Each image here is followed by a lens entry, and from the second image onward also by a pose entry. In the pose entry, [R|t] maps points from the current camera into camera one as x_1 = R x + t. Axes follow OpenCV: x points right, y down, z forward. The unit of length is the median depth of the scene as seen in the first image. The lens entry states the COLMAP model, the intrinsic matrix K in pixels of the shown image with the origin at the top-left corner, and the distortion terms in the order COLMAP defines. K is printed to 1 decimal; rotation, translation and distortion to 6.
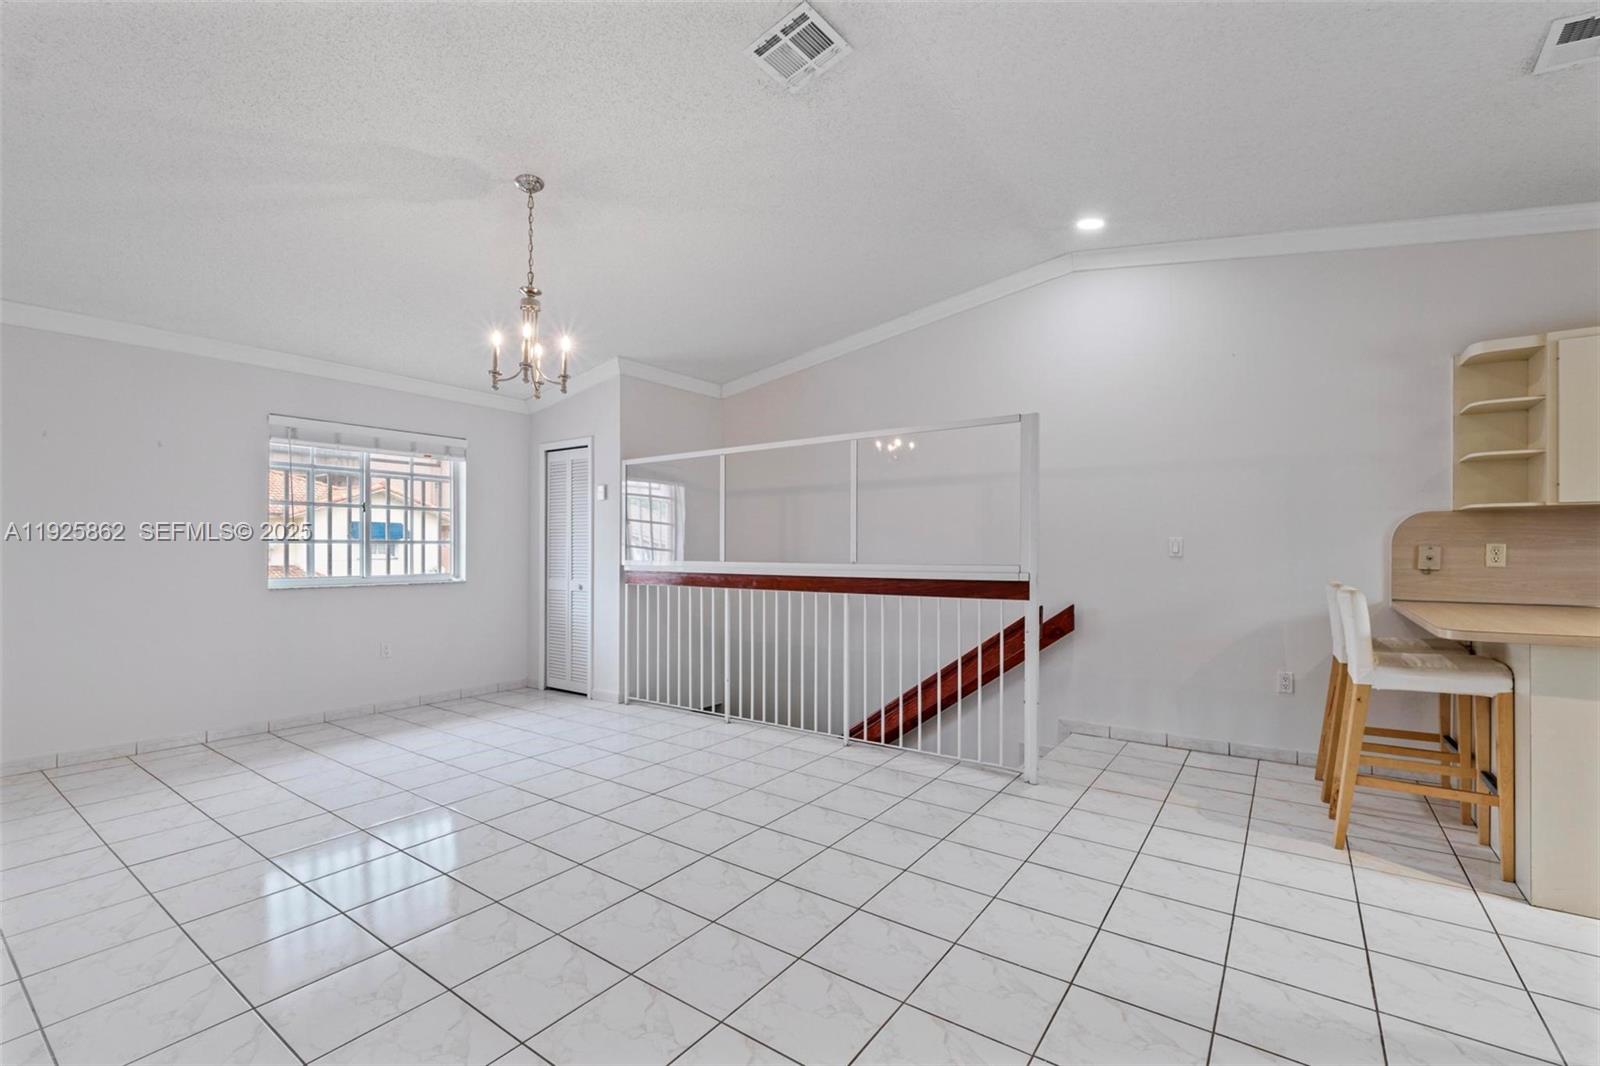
lens RADIAL K [[693.2, 0, 794.0], [0, 693.2, 546.3], [0, 0, 1]] dist [0.000180, -0.002761]
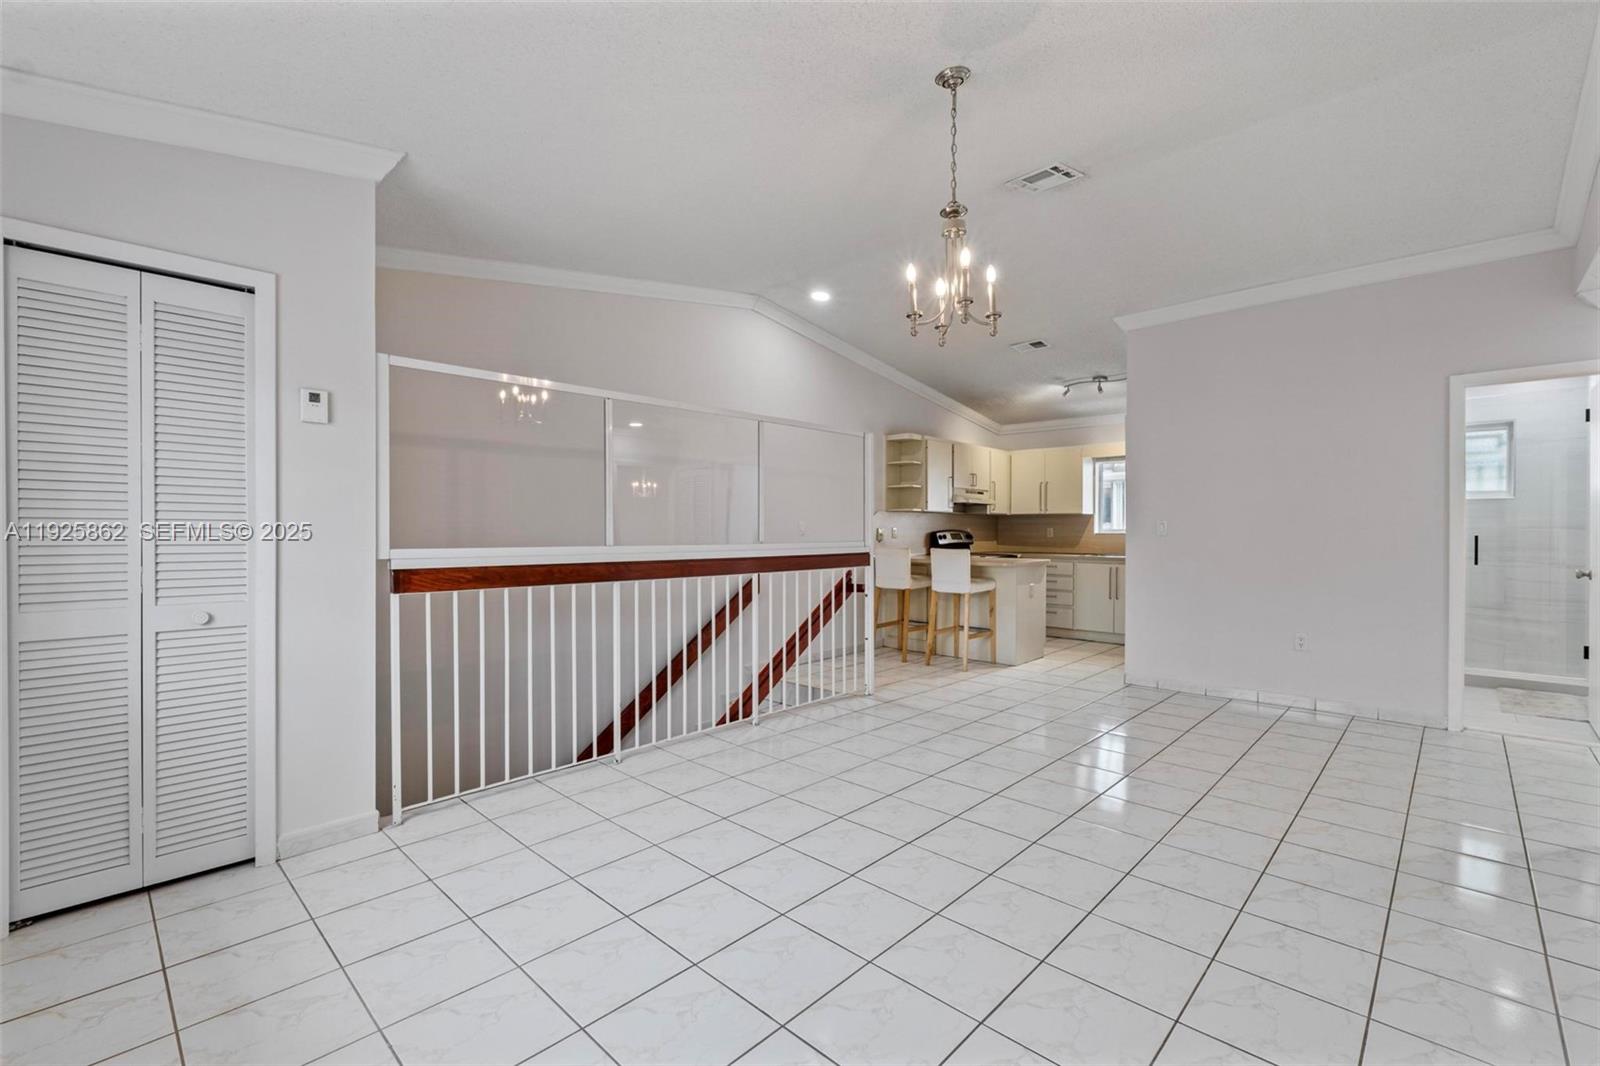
lens RADIAL K [[693.2, 0, 815.6], [0, 693.2, 533.2], [0, 0, 1]] dist [0.000180, -0.002761]
pose [[0.115813, -0.001673, 0.993270, -0.884144], [-0.005985, 0.999979, 0.002382, 0.007800], [-0.993253, -0.006221, 0.115801, 0.809544]]
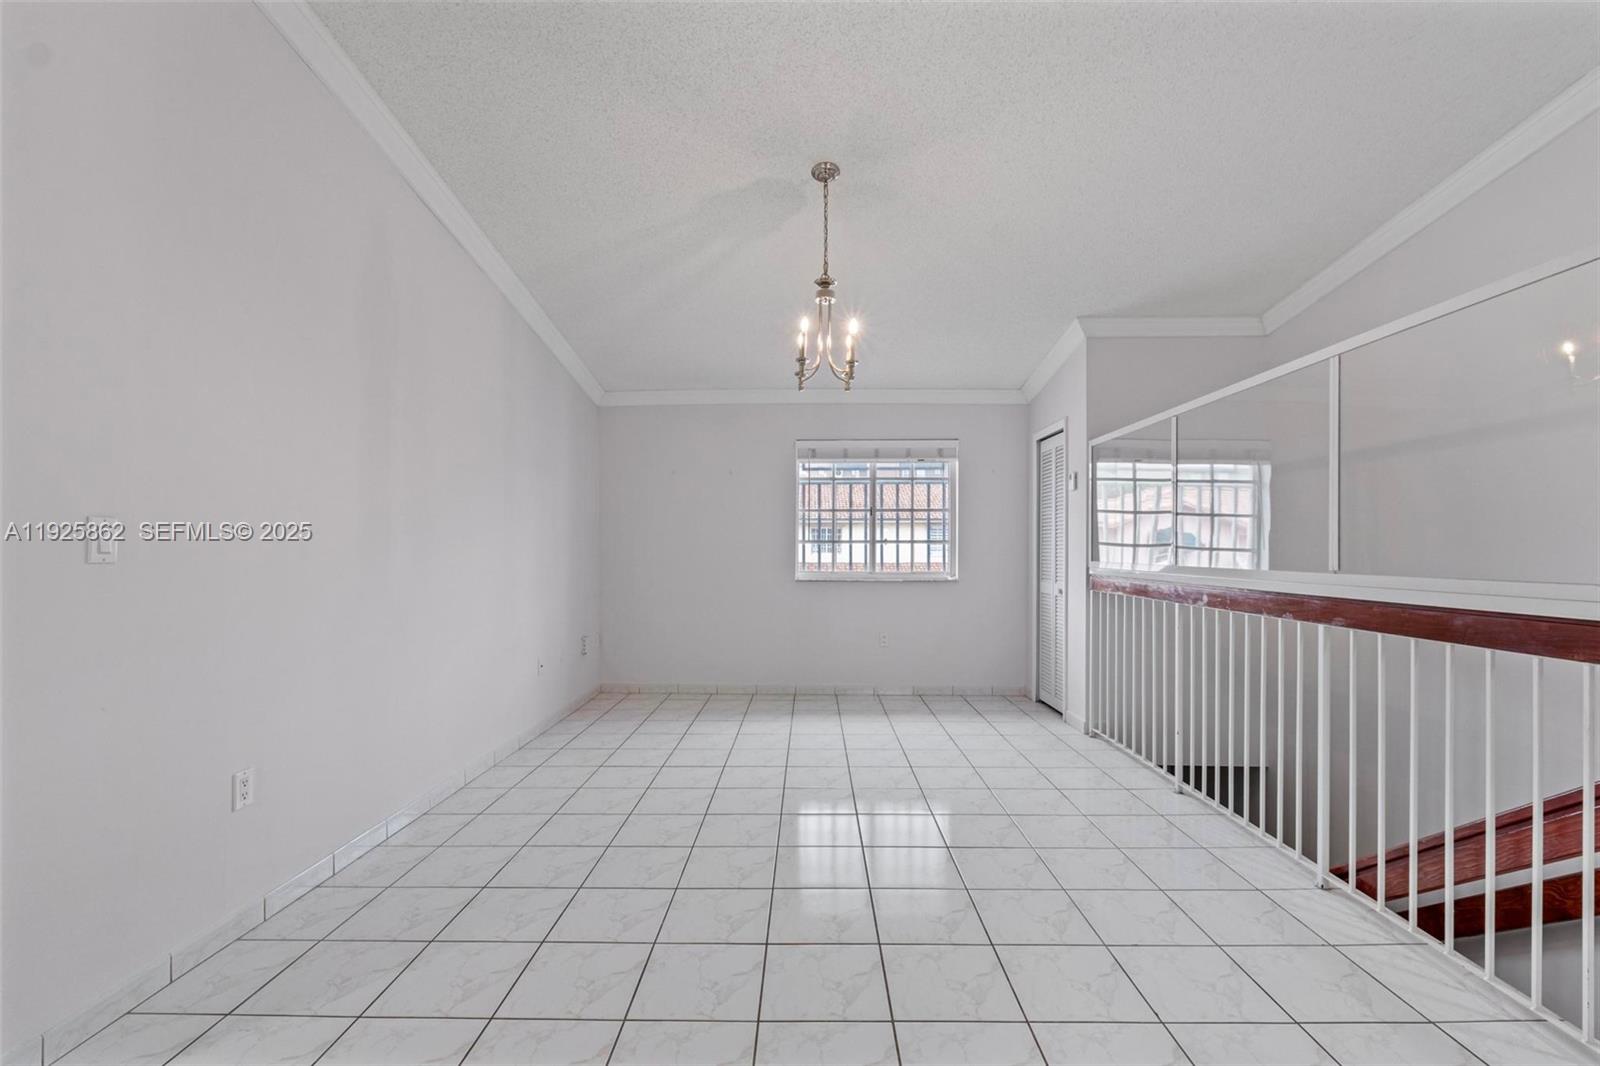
lens RADIAL K [[693.2, 0, 799.9], [0, 693.2, 539.1], [0, 0, 1]] dist [0.000180, -0.002761]
pose [[0.582170, -0.011117, -0.812991, 0.292523], [0.003347, 0.999931, -0.011277, 0.002212], [0.813060, 0.003845, 0.582167, 0.305458]]
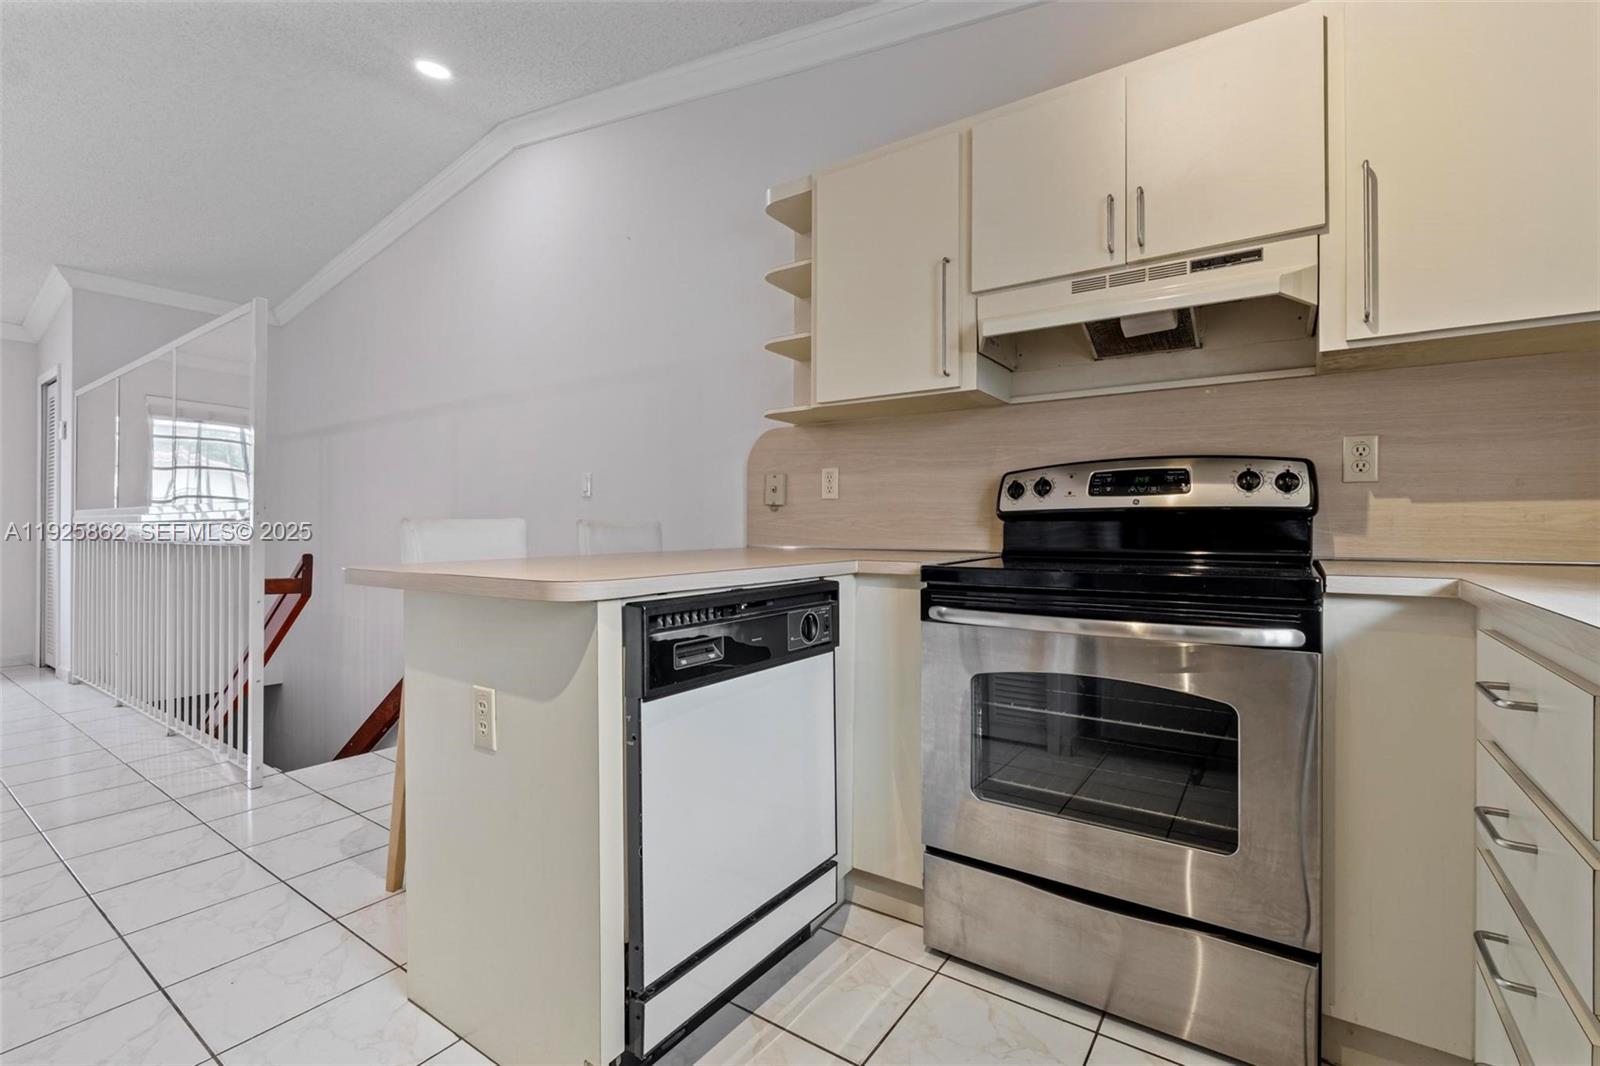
lens RADIAL K [[693.2, 0, 775.0], [0, 693.2, 520.8], [0, 0, 1]] dist [0.000180, -0.002761]
pose [[0.999998, 0.000398, 0.002032, 0.784028], [-0.000398, 1.000000, -0.000007, 0.043601], [-0.002032, 0.000006, 0.999998, 0.207378]]
